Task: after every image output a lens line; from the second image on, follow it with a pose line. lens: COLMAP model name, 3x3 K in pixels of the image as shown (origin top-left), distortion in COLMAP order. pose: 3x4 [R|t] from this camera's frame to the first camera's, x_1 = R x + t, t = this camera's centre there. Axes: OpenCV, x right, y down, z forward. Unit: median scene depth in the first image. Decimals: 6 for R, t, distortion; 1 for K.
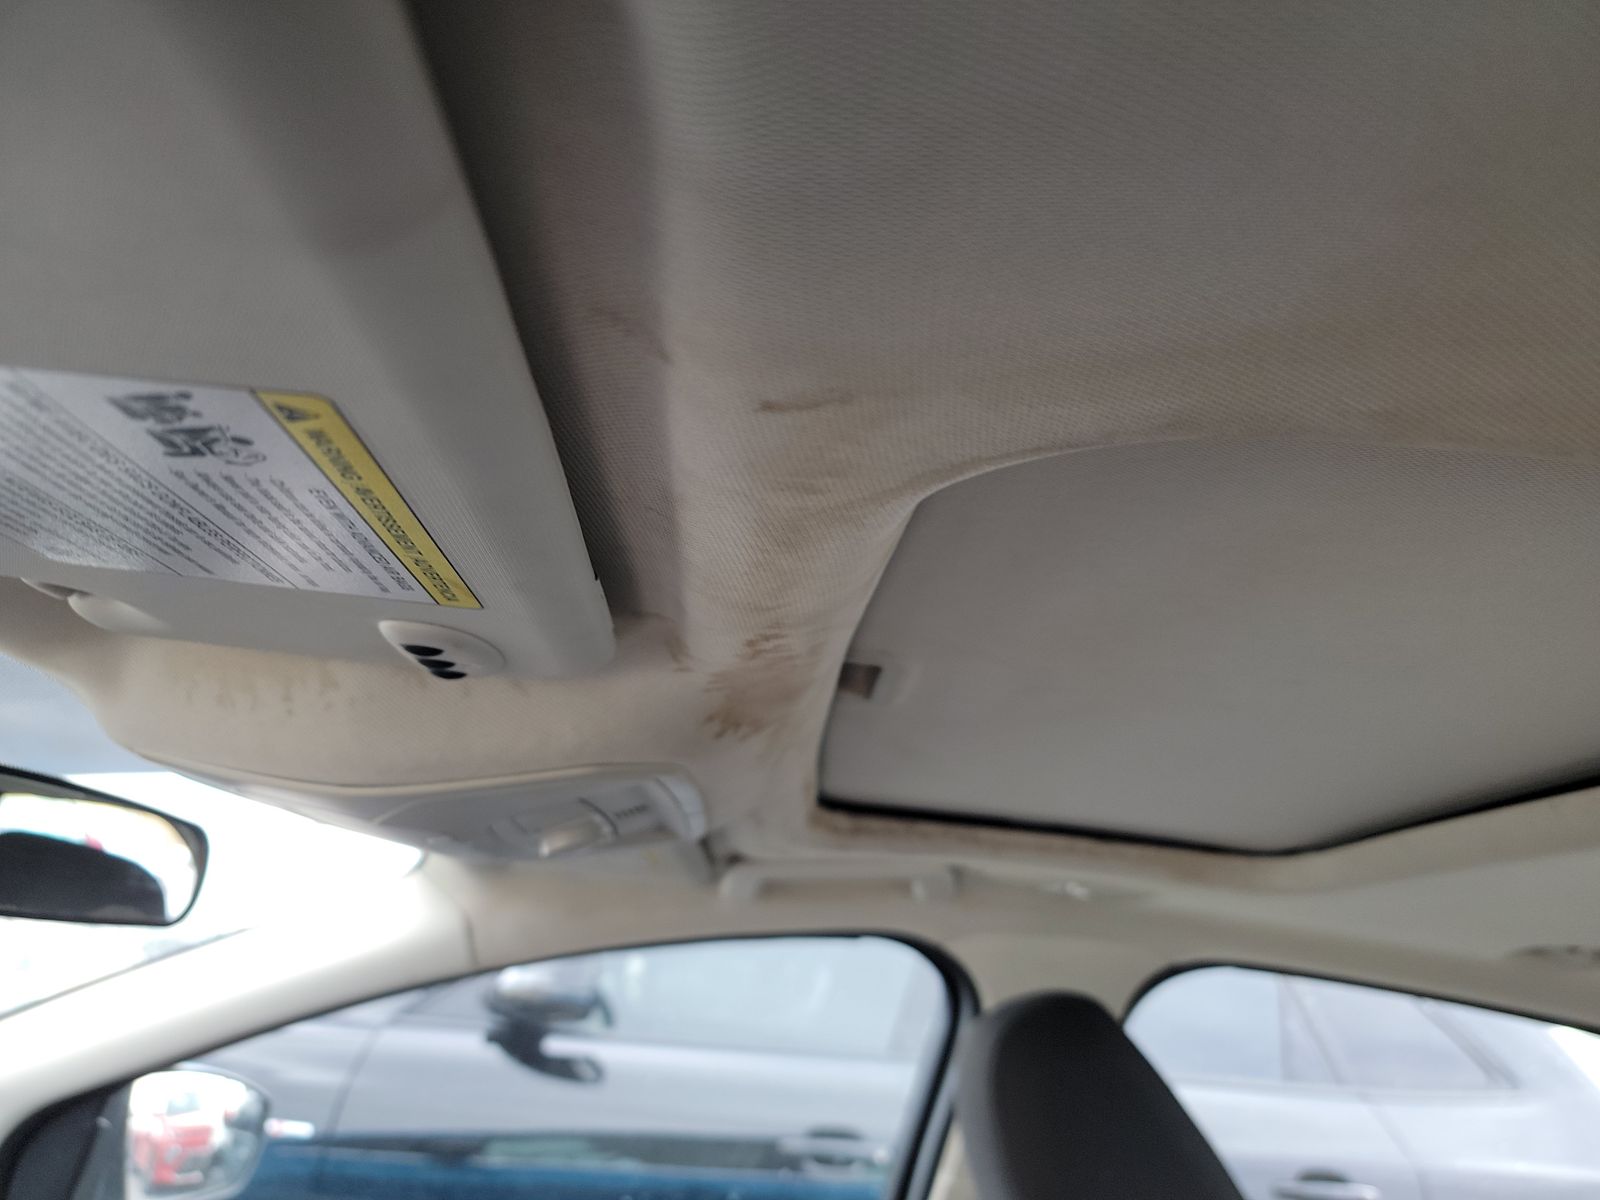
lens RADIAL K [[1130.5, 0, 800.0], [0, 1130.5, 600.0], [0, 0, 1]] dist [0.026778, -0.005217]
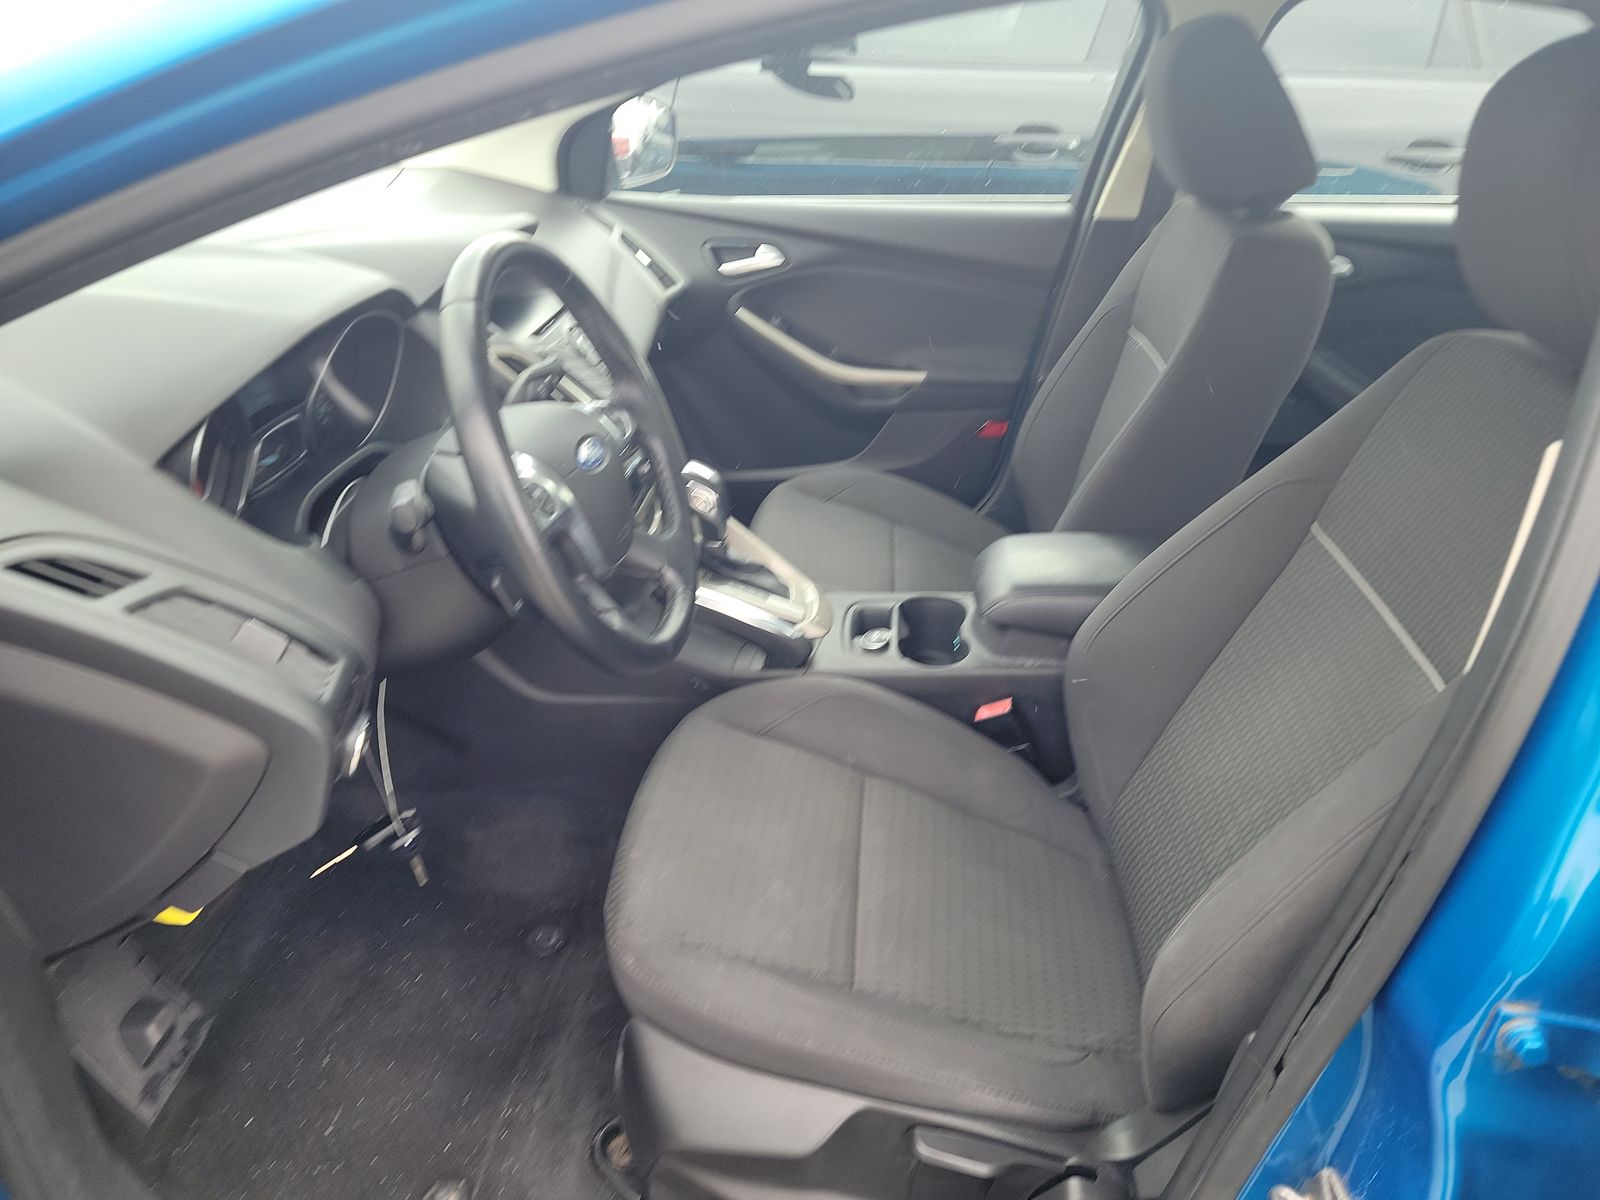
lens RADIAL K [[1130.5, 0, 800.0], [0, 1130.5, 600.0], [0, 0, 1]] dist [0.026778, -0.005217]
pose [[0.989455, 0.020126, -0.143435, -0.042294], [0.090854, 0.685003, 0.722853, -0.121291], [0.112801, -0.728262, 0.675951, -0.292151]]
